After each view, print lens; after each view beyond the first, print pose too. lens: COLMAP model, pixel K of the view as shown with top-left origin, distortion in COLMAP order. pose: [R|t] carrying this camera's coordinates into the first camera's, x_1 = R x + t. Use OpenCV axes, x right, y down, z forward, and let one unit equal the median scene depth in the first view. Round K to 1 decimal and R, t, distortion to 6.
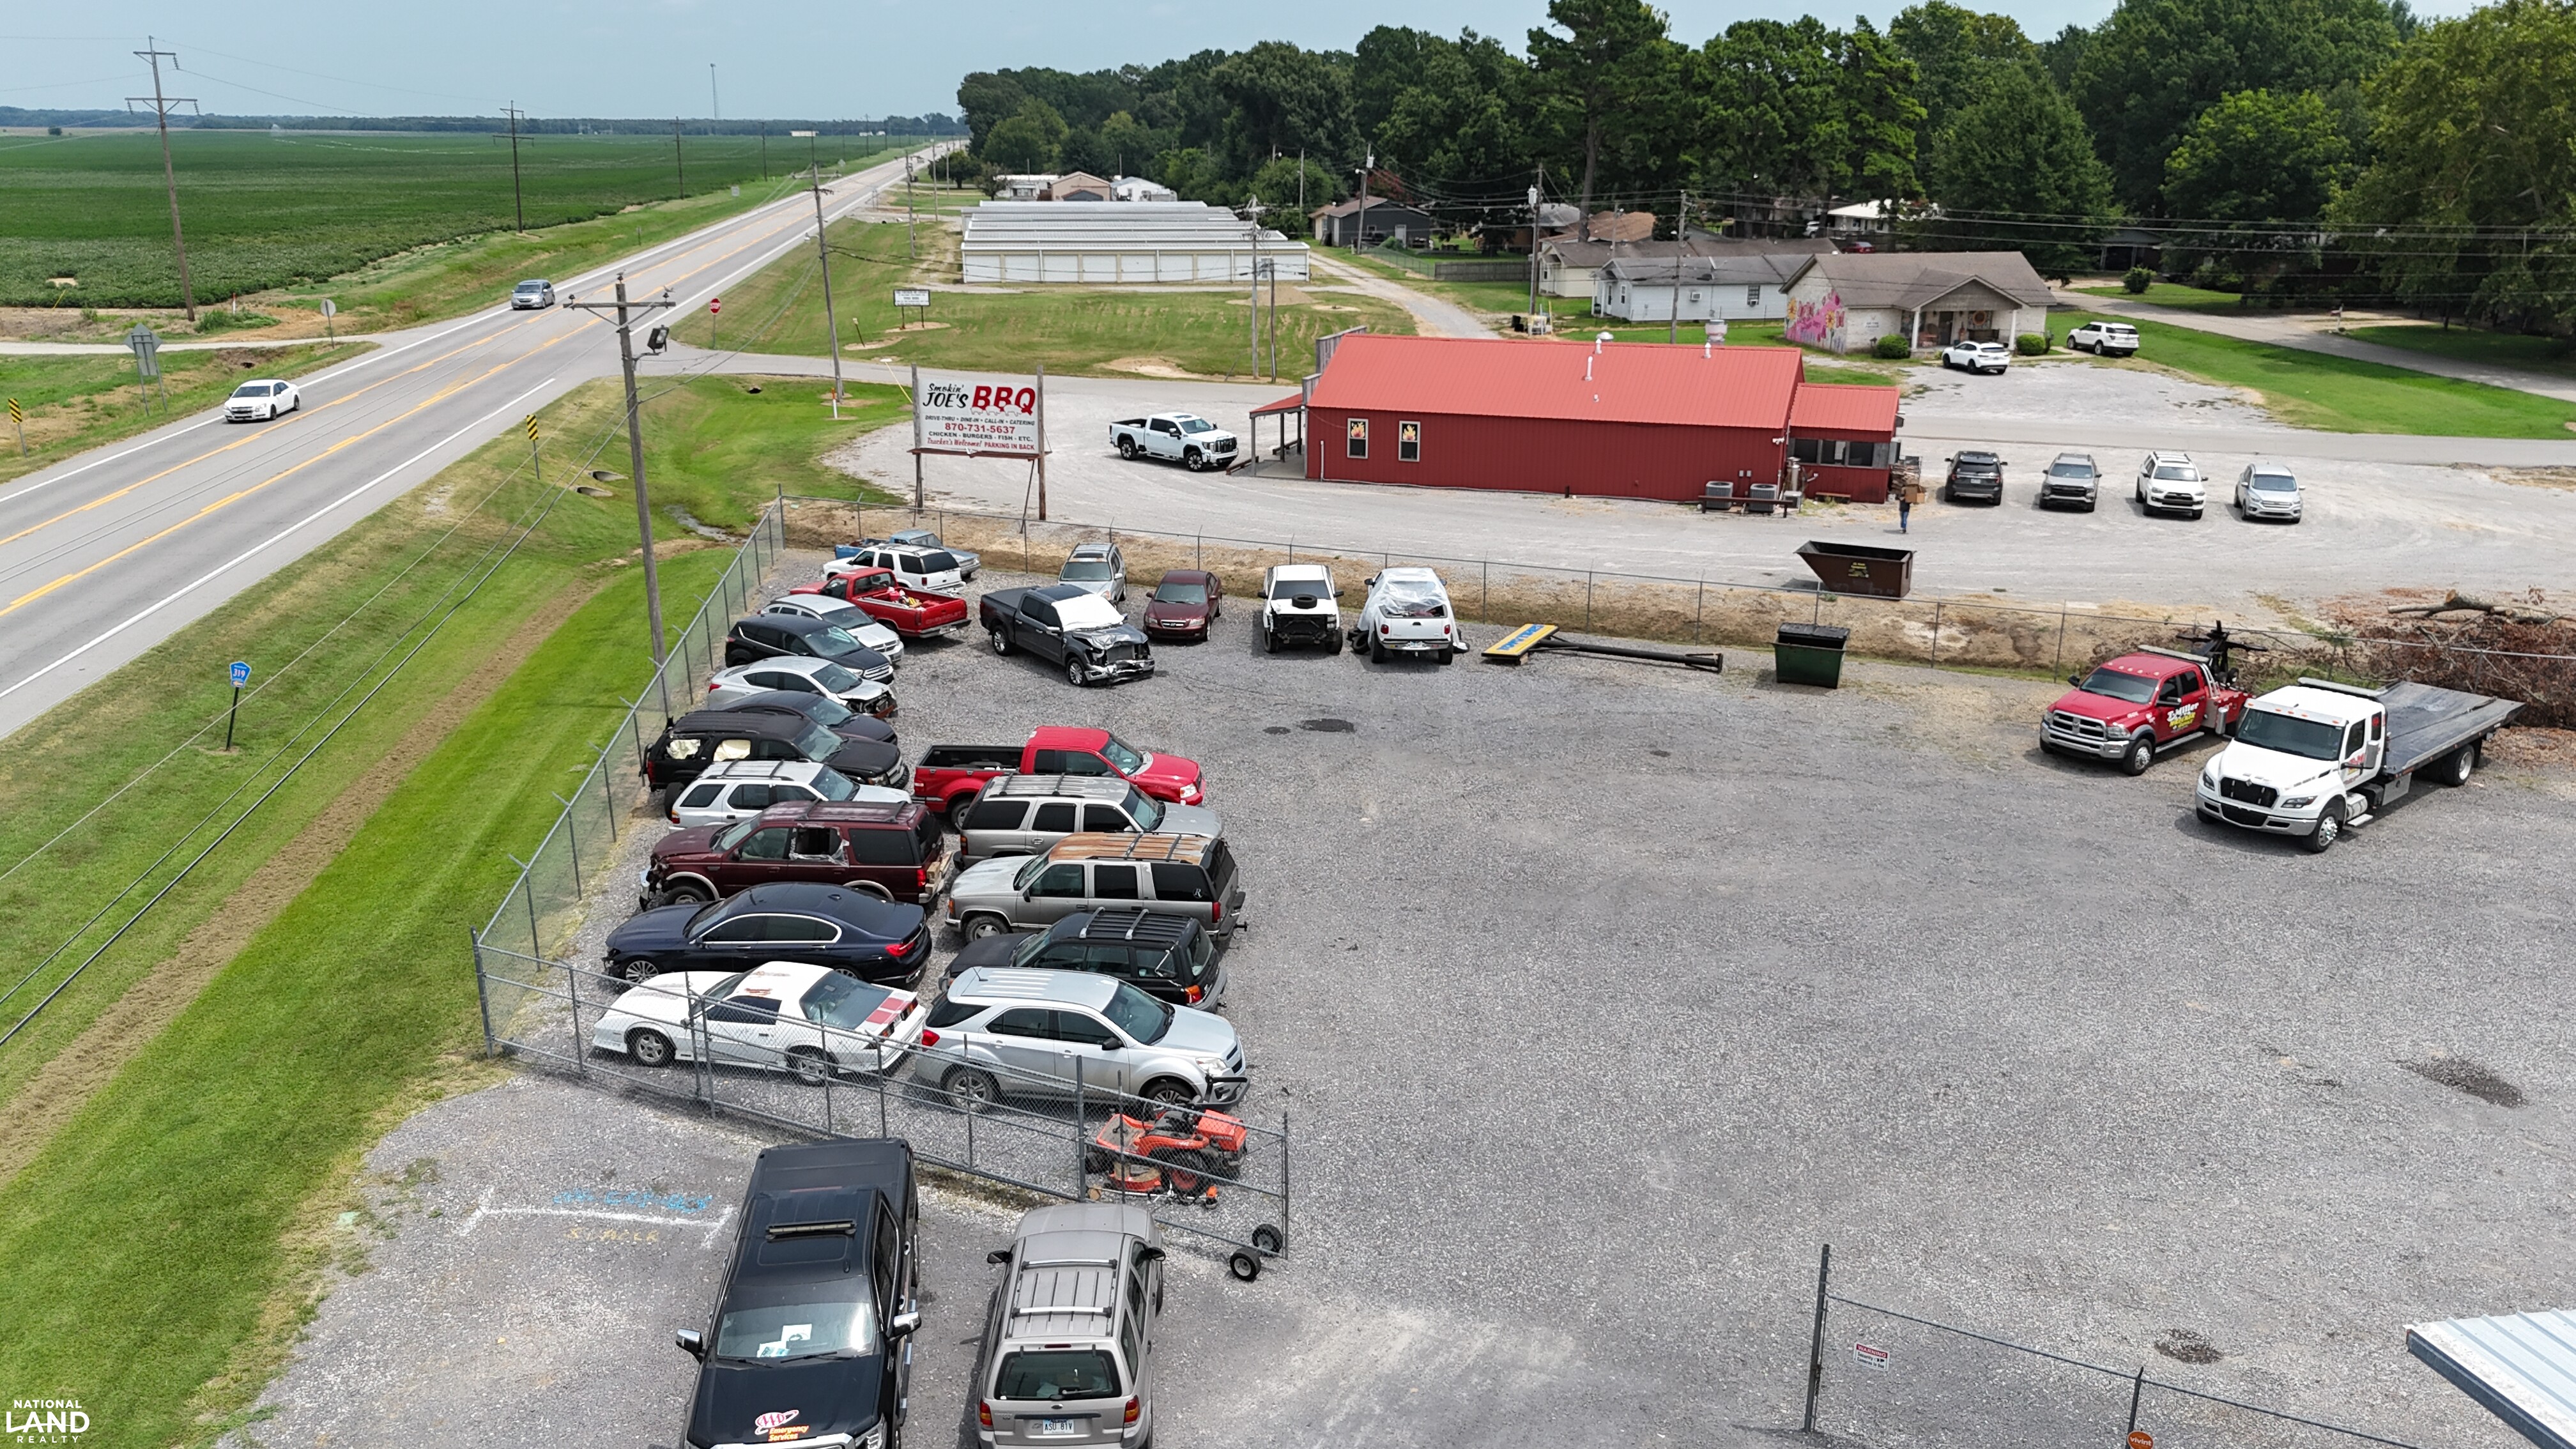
lens RADIAL K [[1905.6, 0, 1281.6], [0, 1905.6, 705.2], [0, 0, 1]] dist [0.088324, -0.098044]
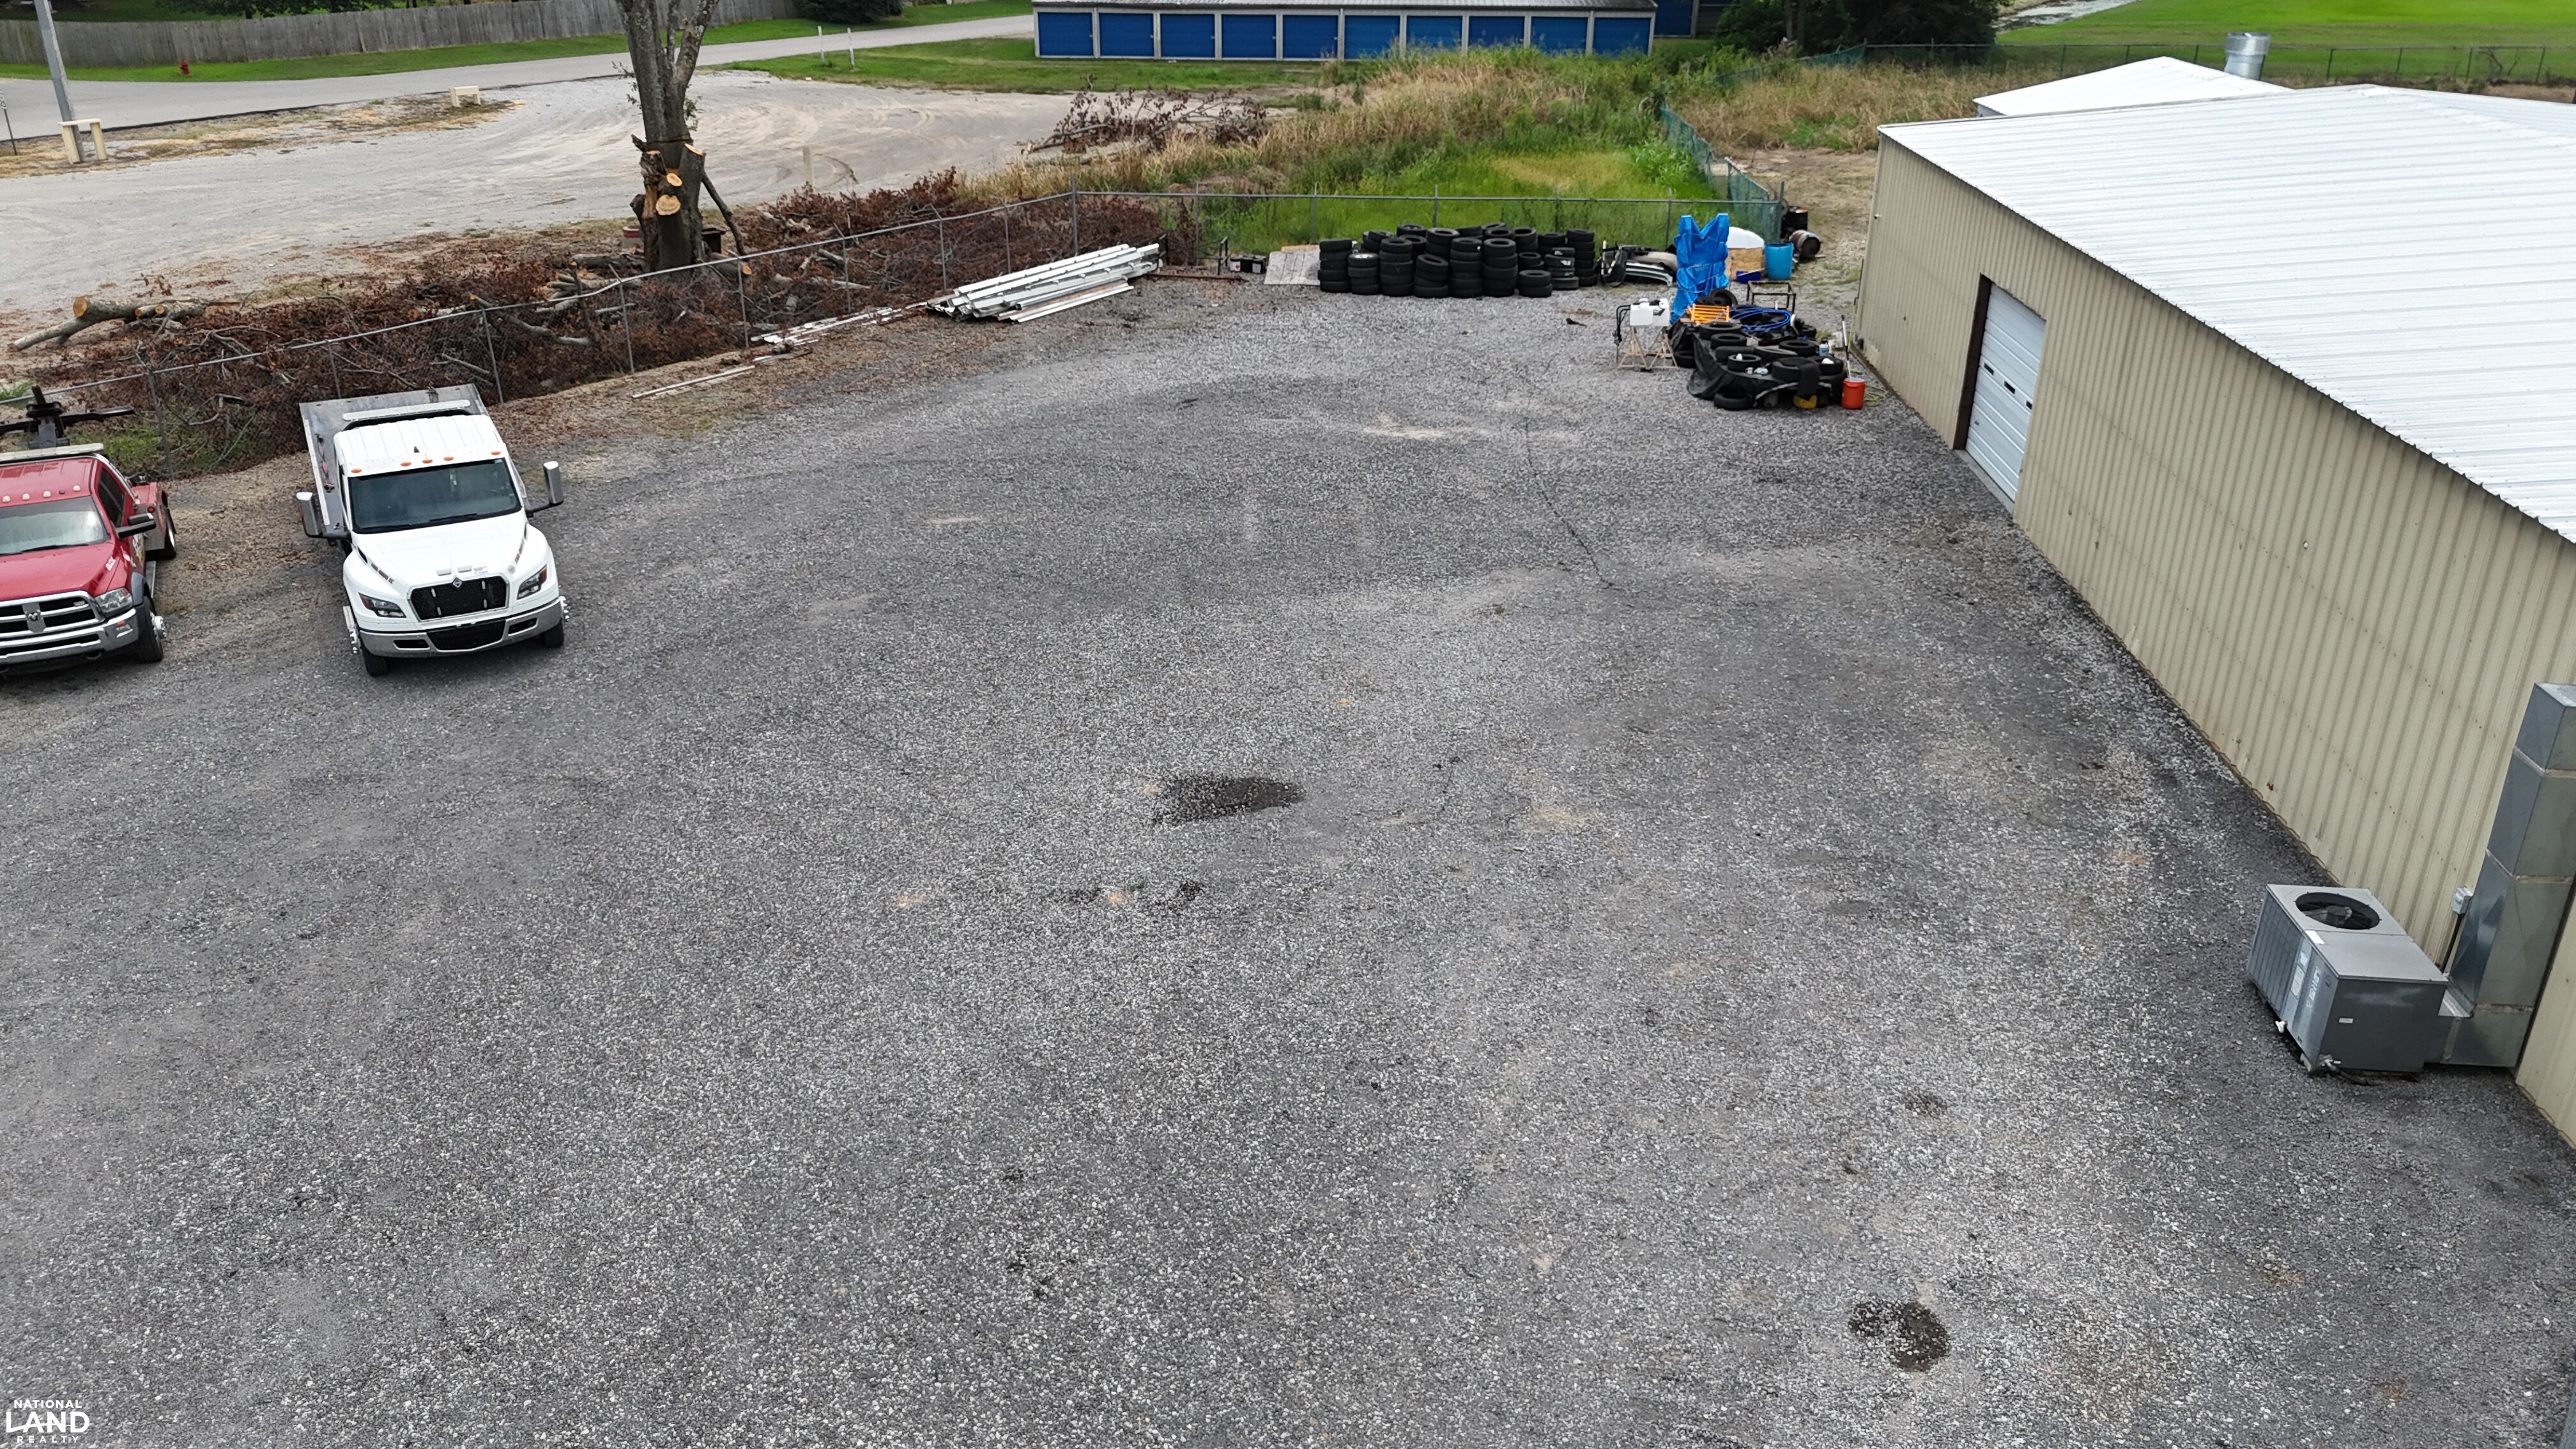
lens RADIAL K [[1917.9, 0, 1285.6], [0, 1917.9, 691.7], [0, 0, 1]] dist [0.054034, -0.042764]
pose [[0.203670, -0.391028, 0.897561, -0.020880], [0.278402, 0.902061, 0.329815, -0.059931], [-0.938622, 0.182710, 0.292586, 0.571876]]
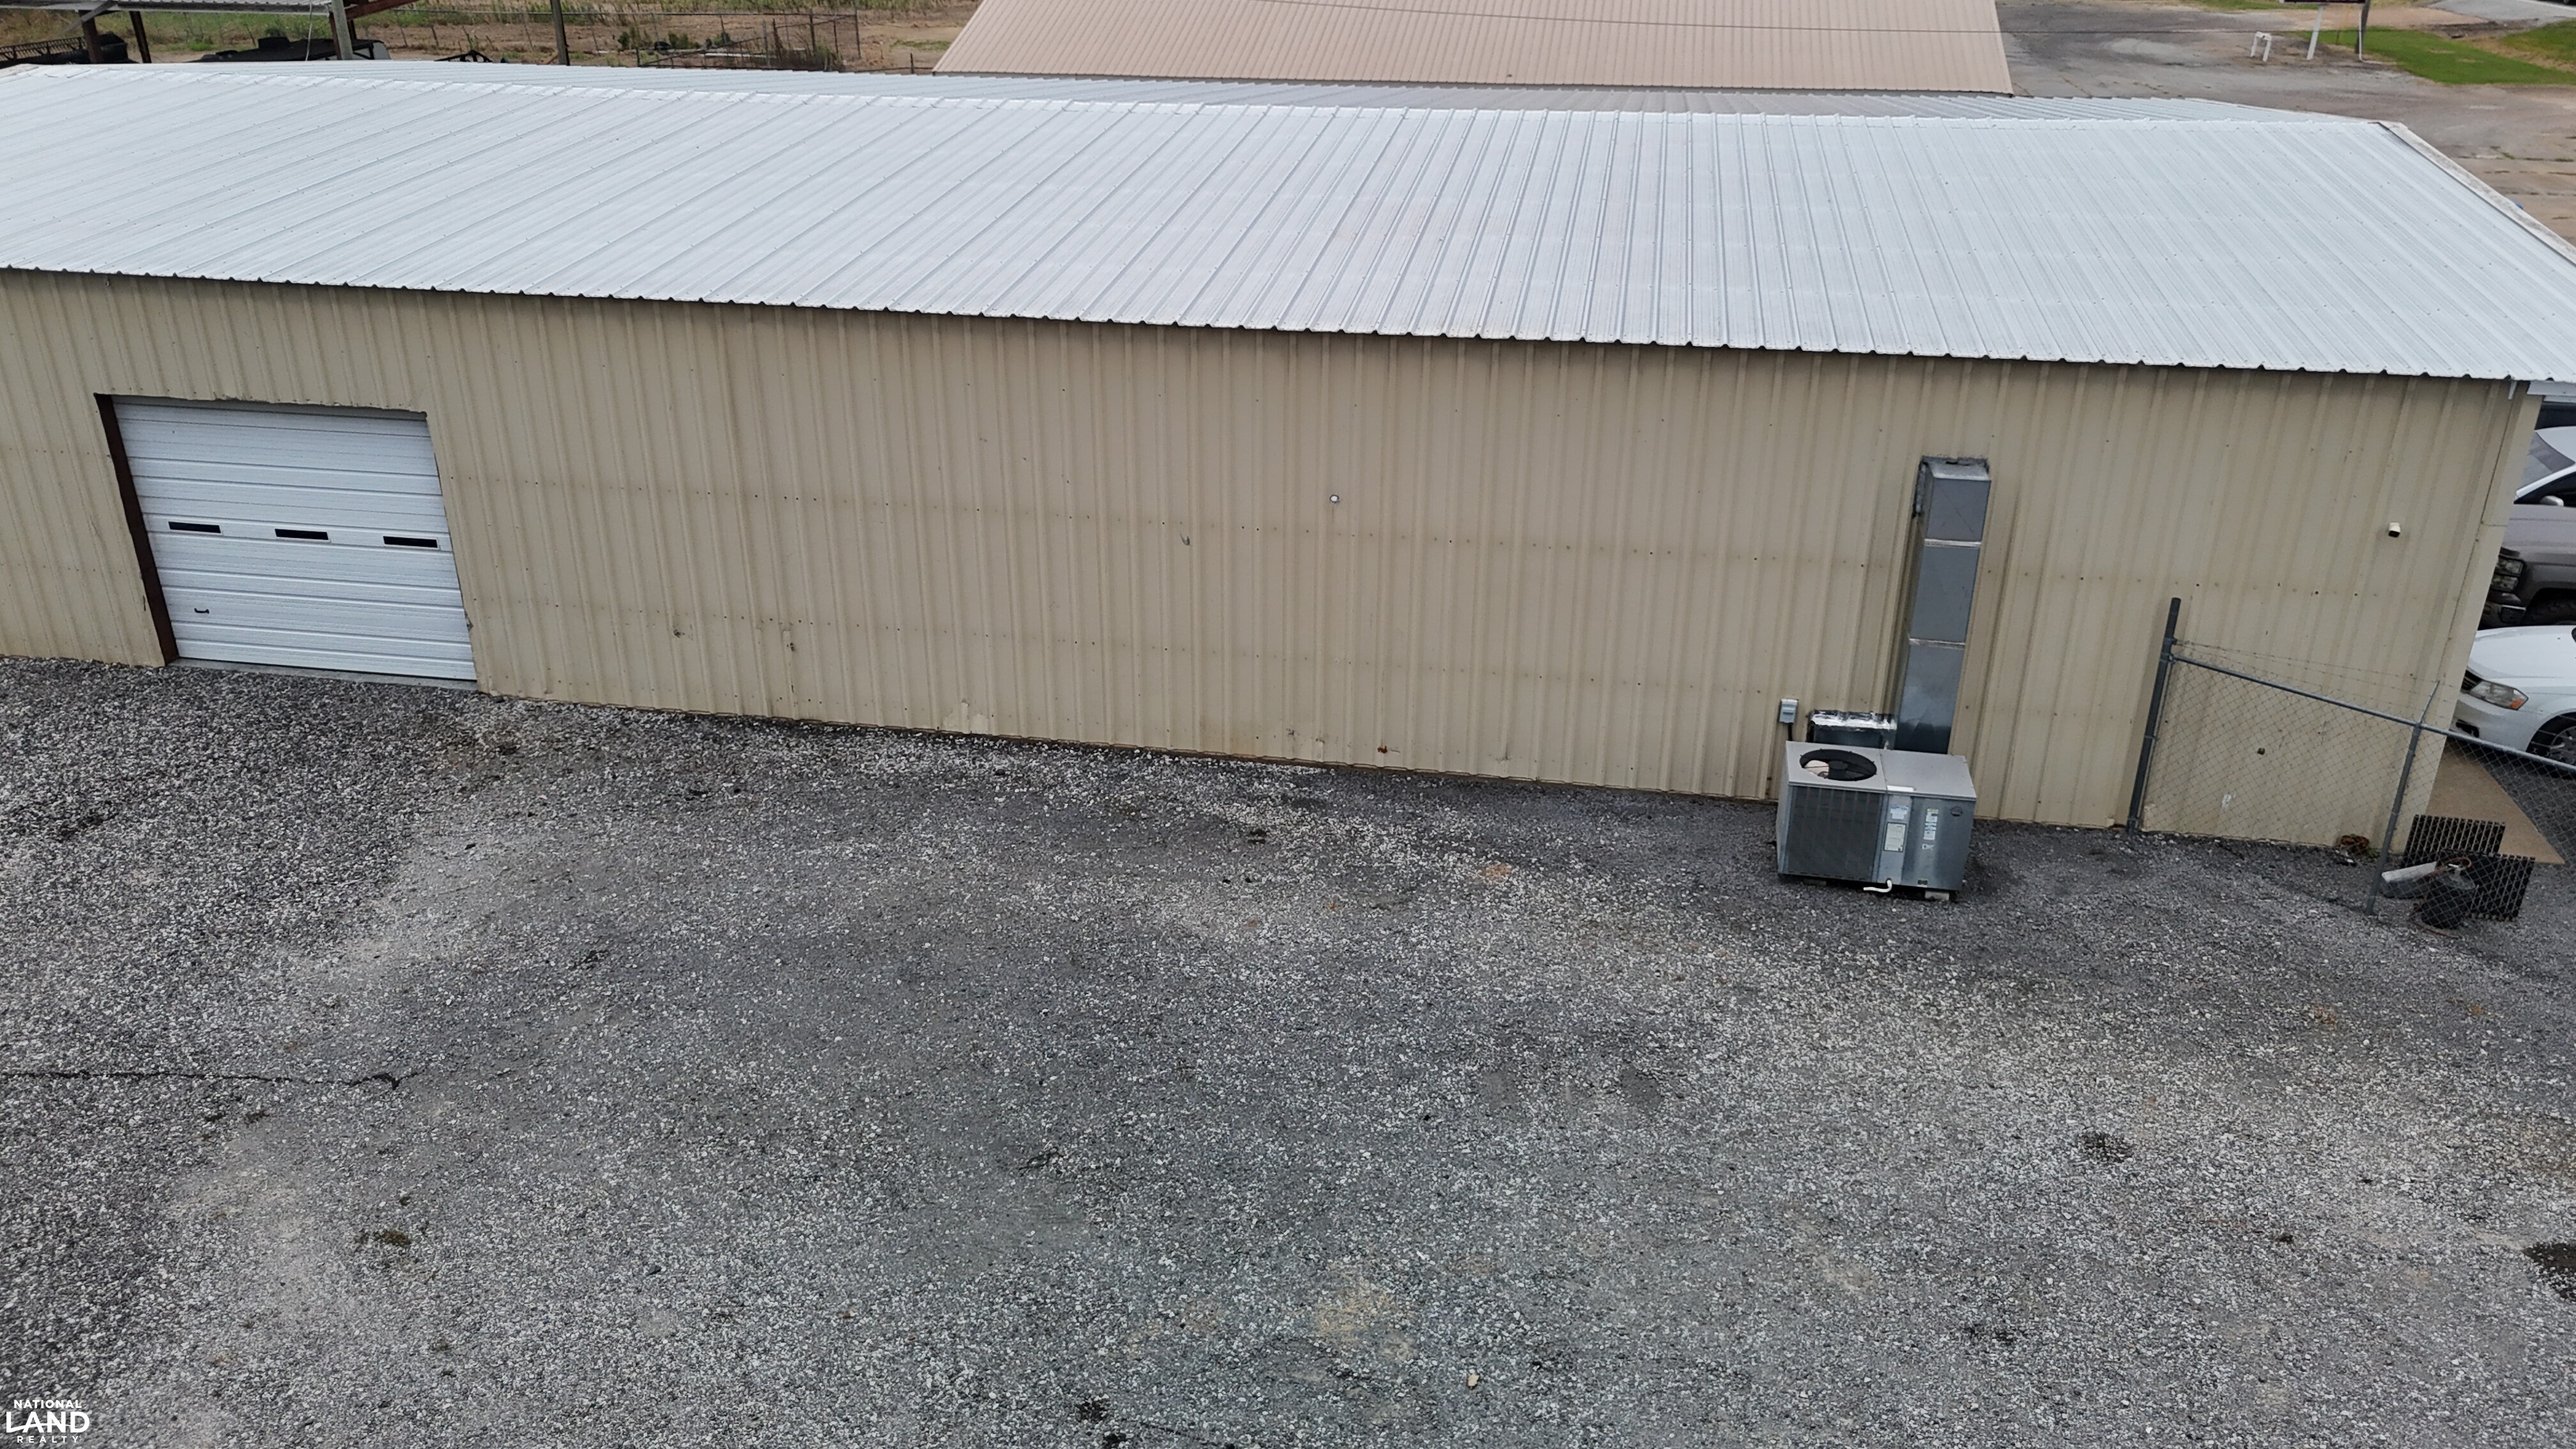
lens RADIAL K [[1888.9, 0, 1288.0], [0, 1888.9, 724.5], [0, 0, 1]] dist [0.084176, -0.089468]
pose [[-0.947569, -0.135384, 0.289455, 0.401678], [0.089448, 0.757230, 0.646994, -0.102570], [-0.306777, 0.638962, -0.705418, 0.826652]]
